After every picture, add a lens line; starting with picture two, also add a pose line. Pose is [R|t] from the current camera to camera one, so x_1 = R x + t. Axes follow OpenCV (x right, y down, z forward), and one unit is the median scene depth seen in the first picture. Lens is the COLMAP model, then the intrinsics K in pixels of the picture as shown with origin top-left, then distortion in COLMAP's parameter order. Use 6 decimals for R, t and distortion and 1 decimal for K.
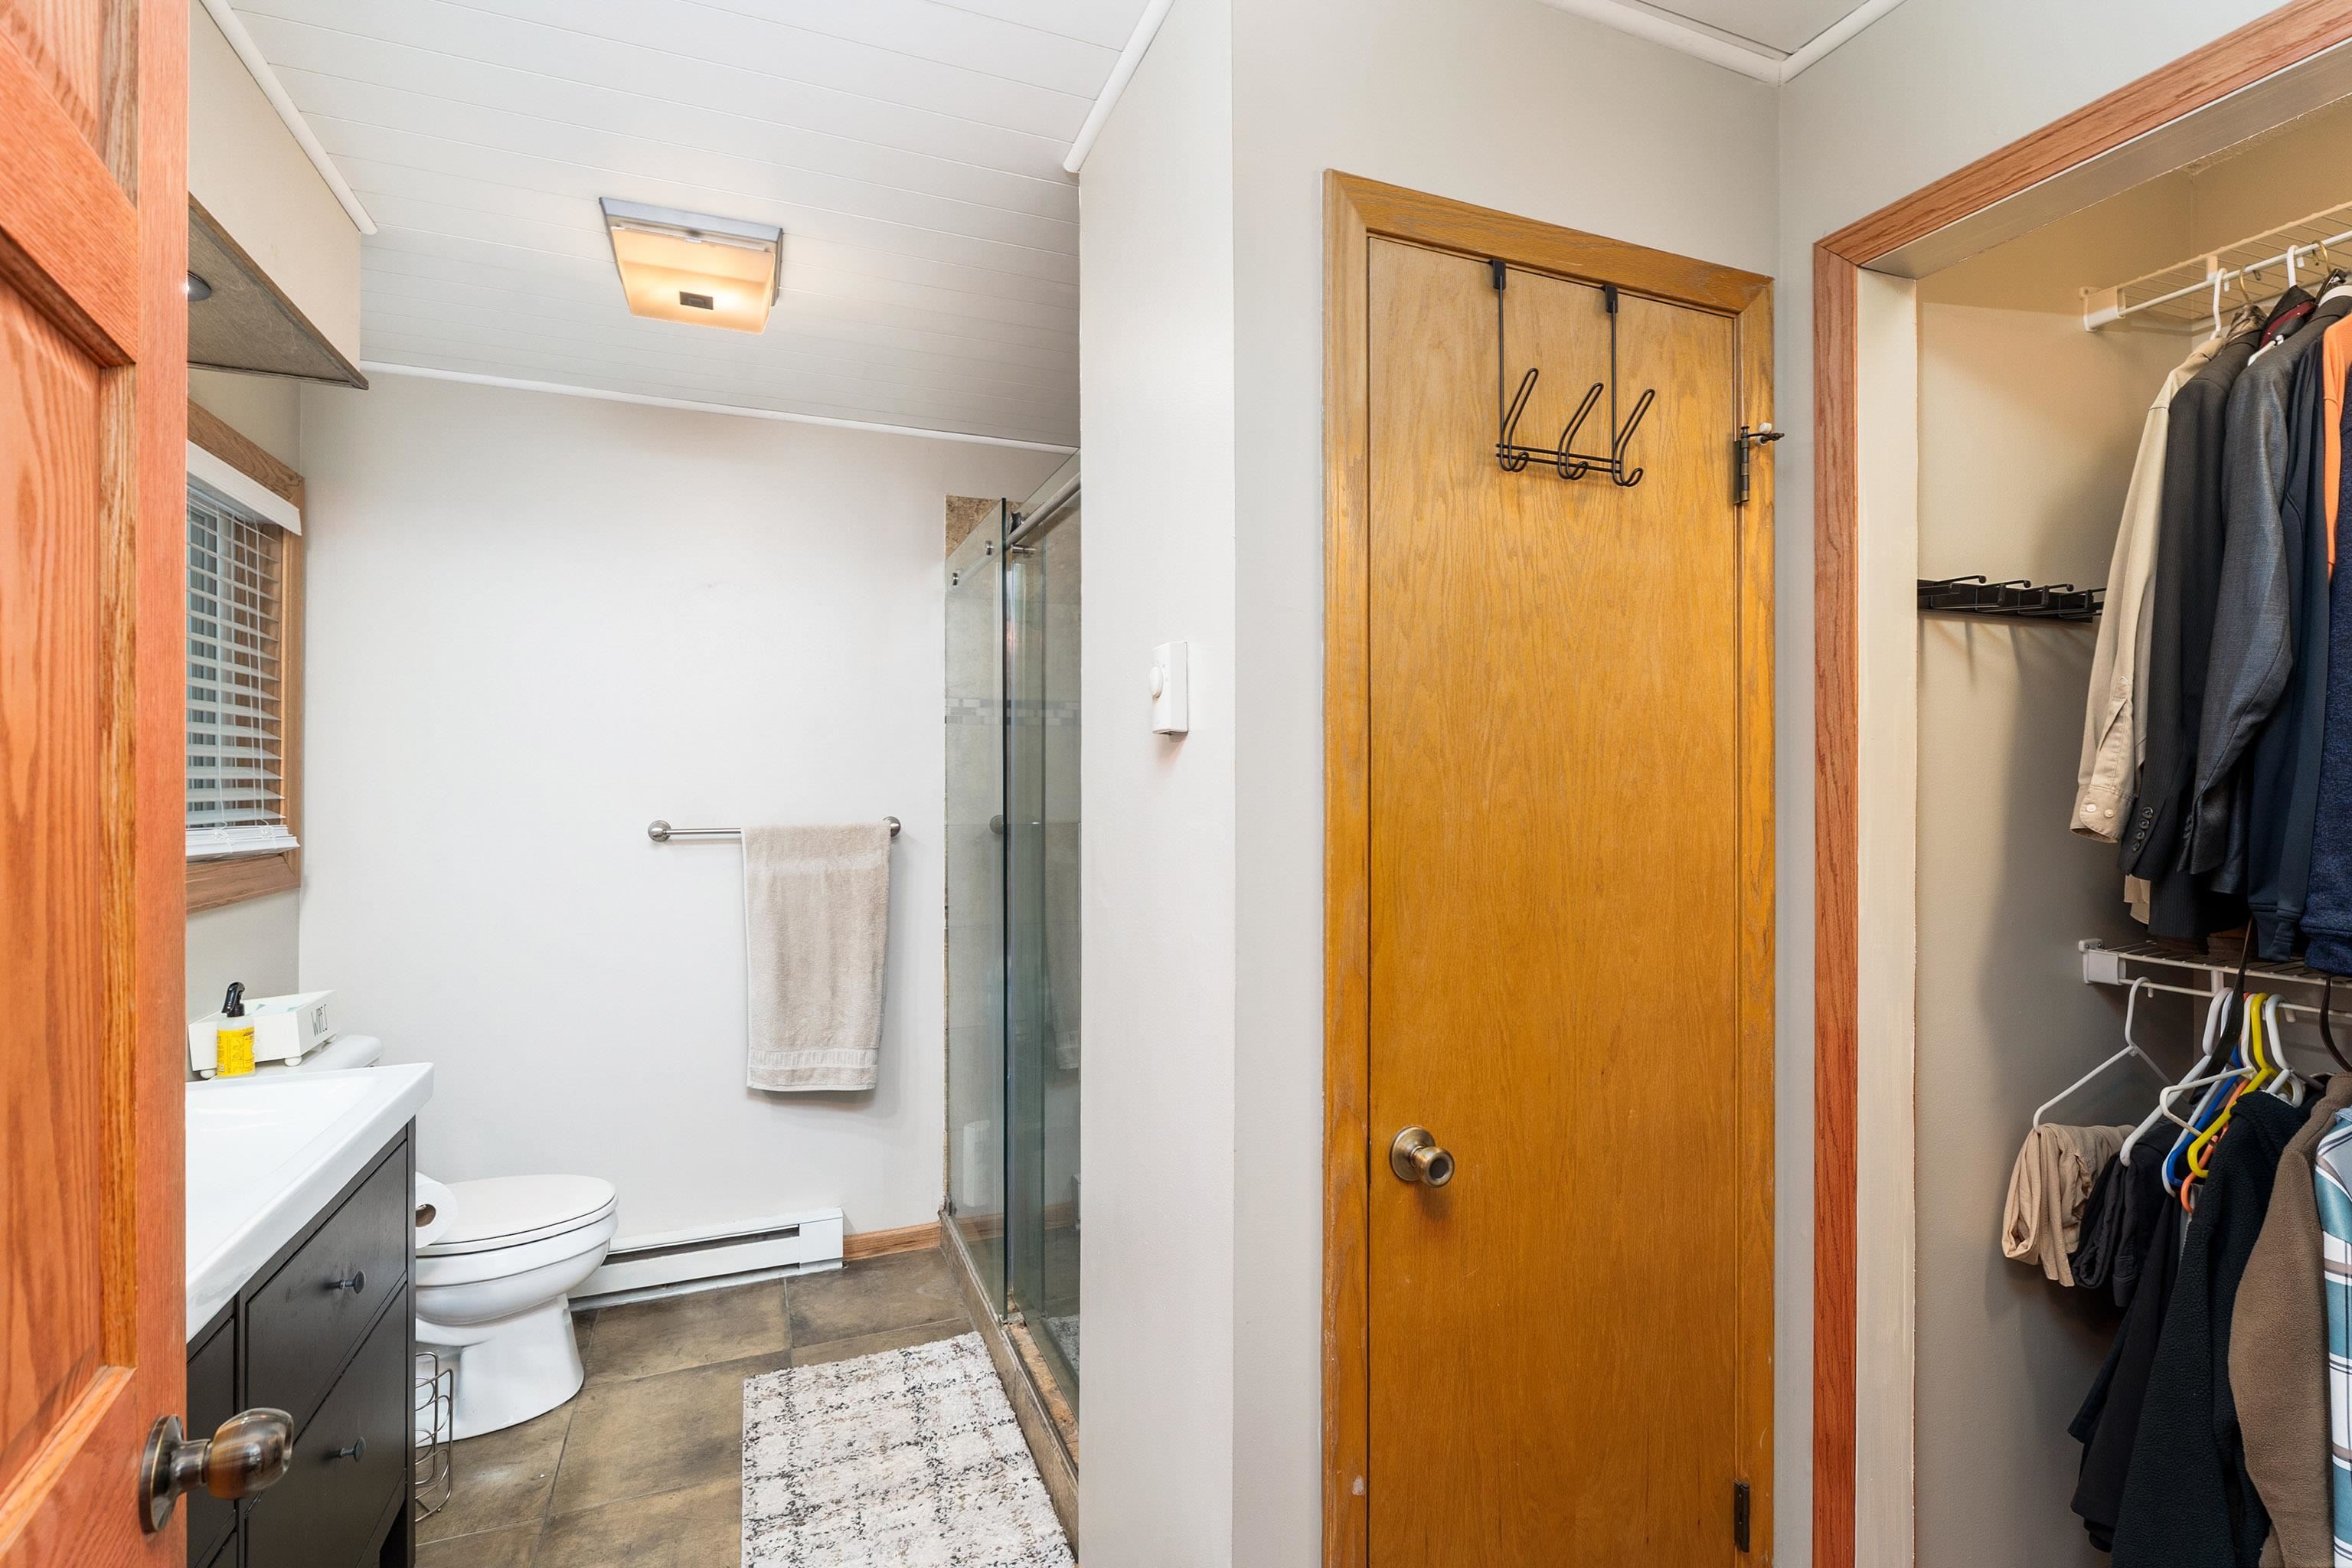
lens RADIAL K [[1079.0, 0, 1176.5], [0, 1079.0, 783.5], [0, 0, 1]] dist [-0.008172, 0.000669]
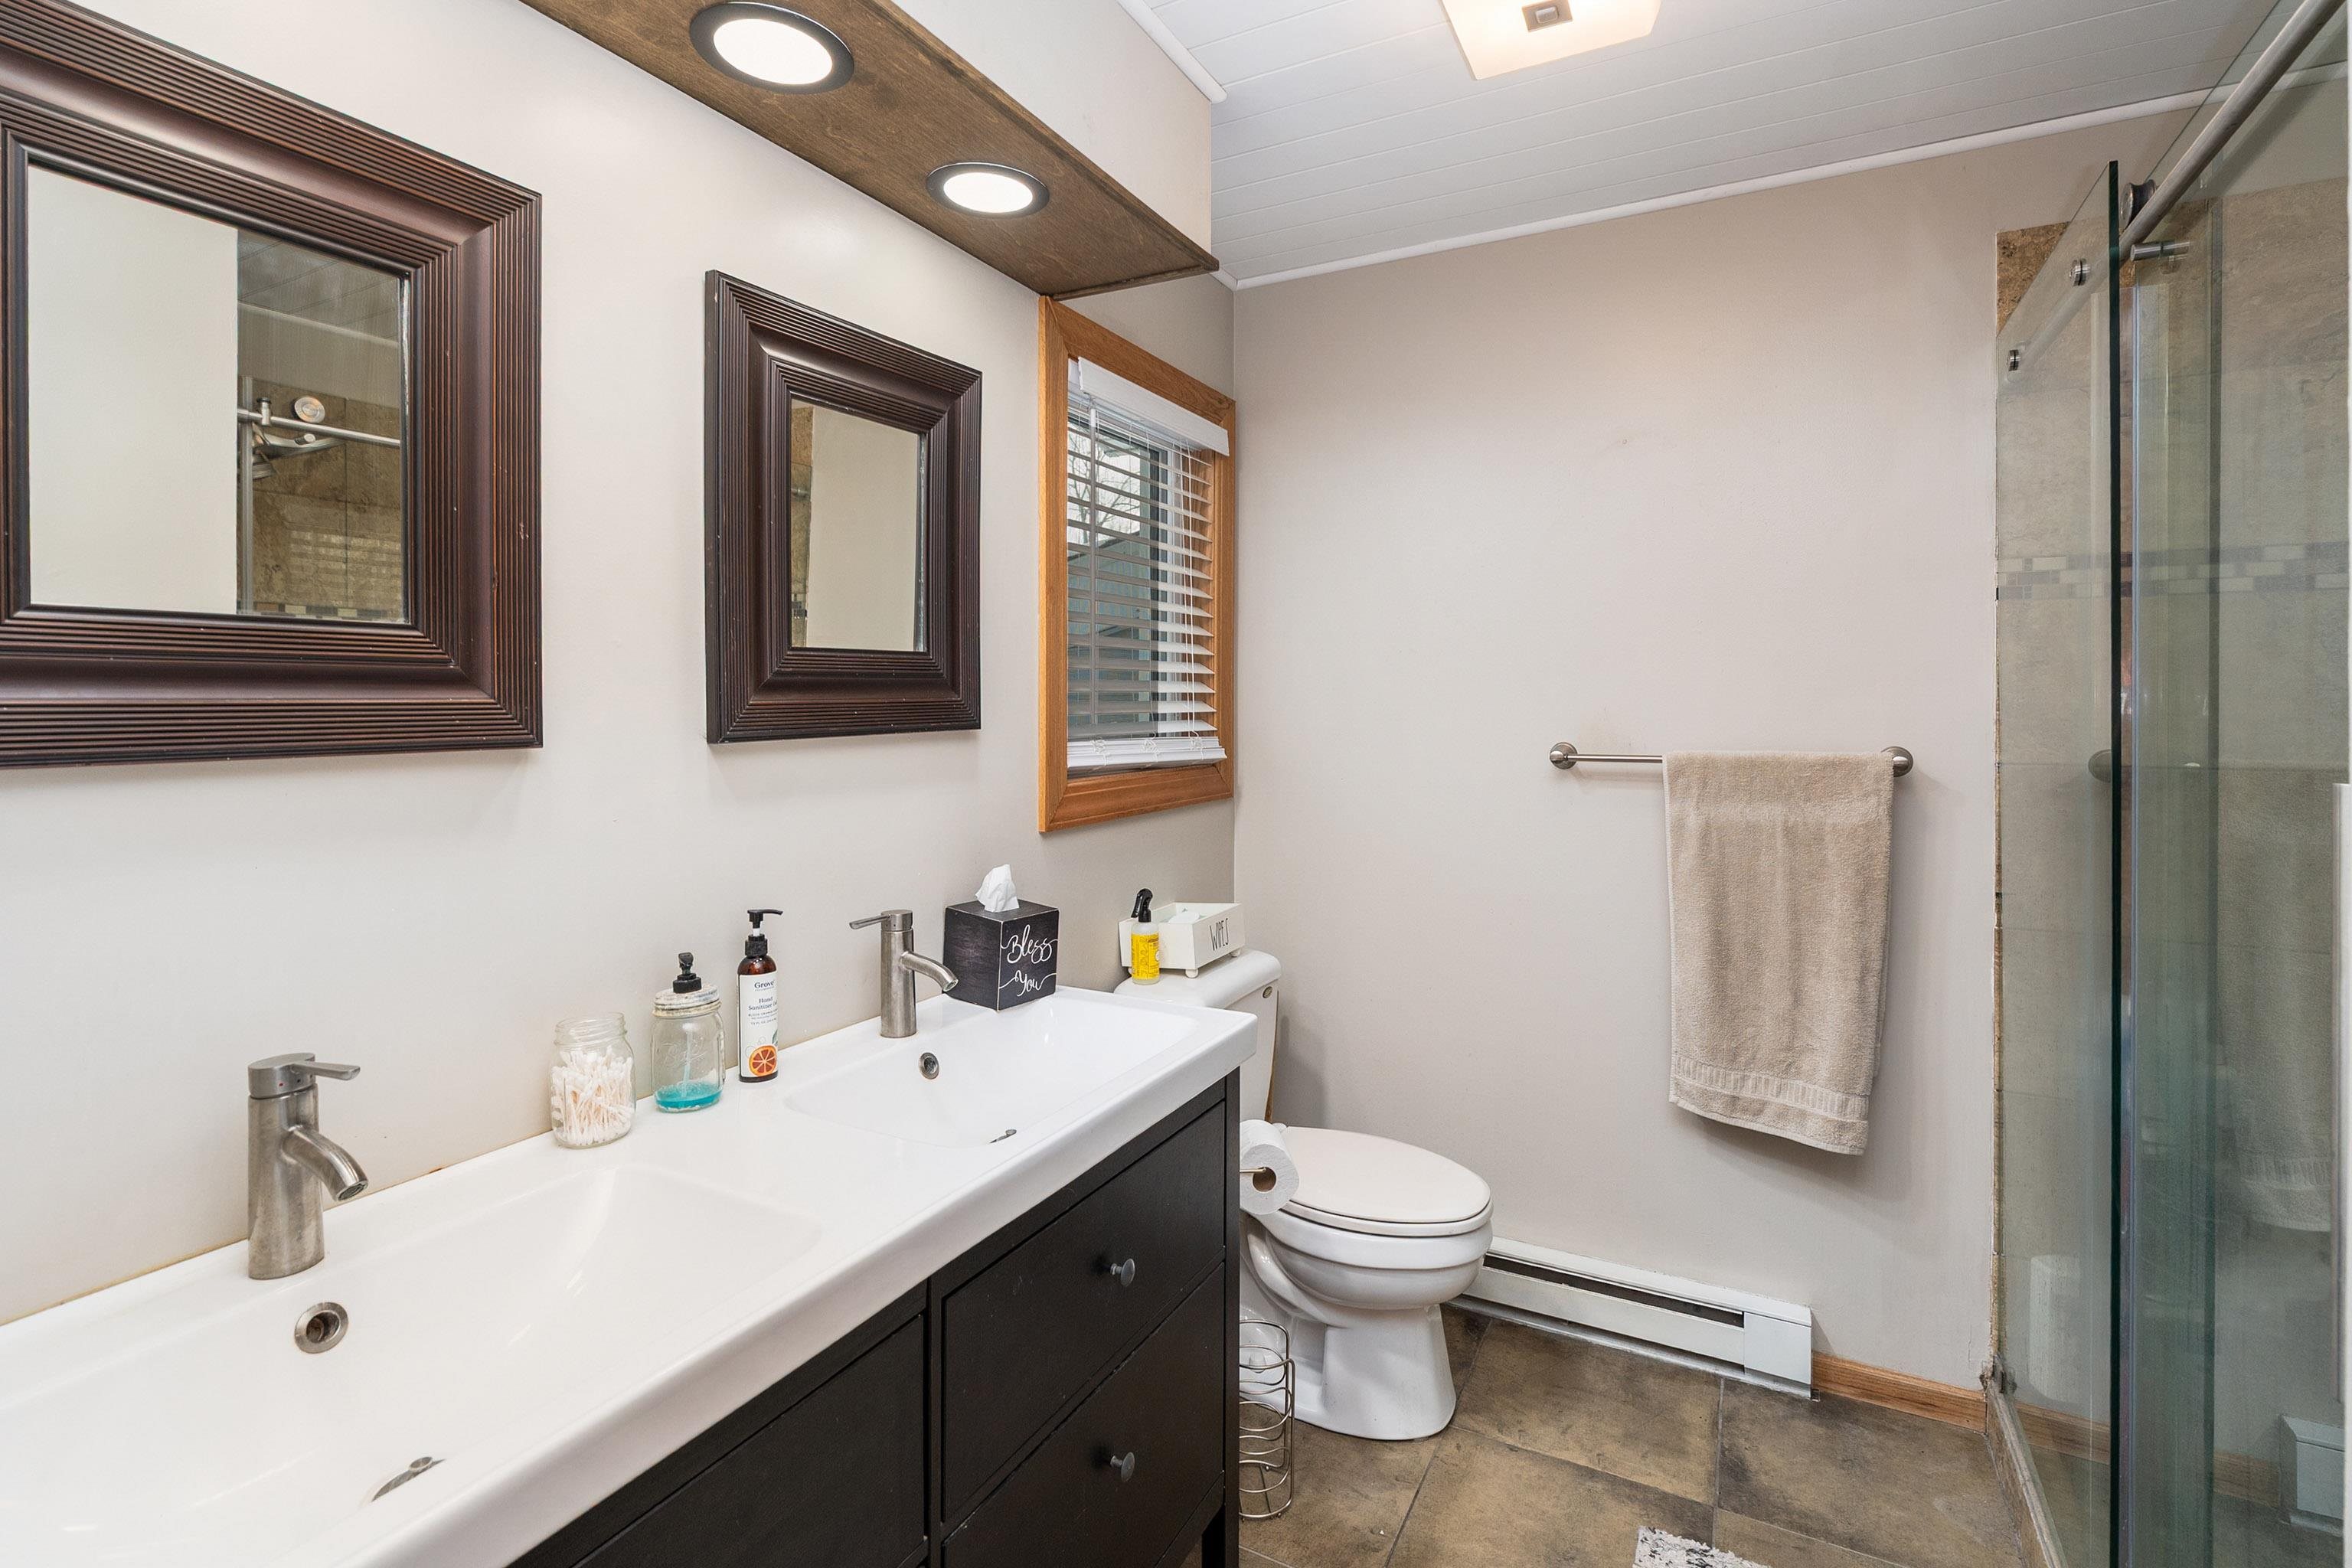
lens RADIAL K [[1079.0, 0, 1184.2], [0, 1079.0, 702.3], [0, 0, 1]] dist [-0.008172, 0.000669]
pose [[0.635975, 0.000245, -0.771709, -0.036965], [-0.000438, 1.000000, -0.000044, 0.004294], [0.771709, 0.000366, 0.635975, 0.264114]]
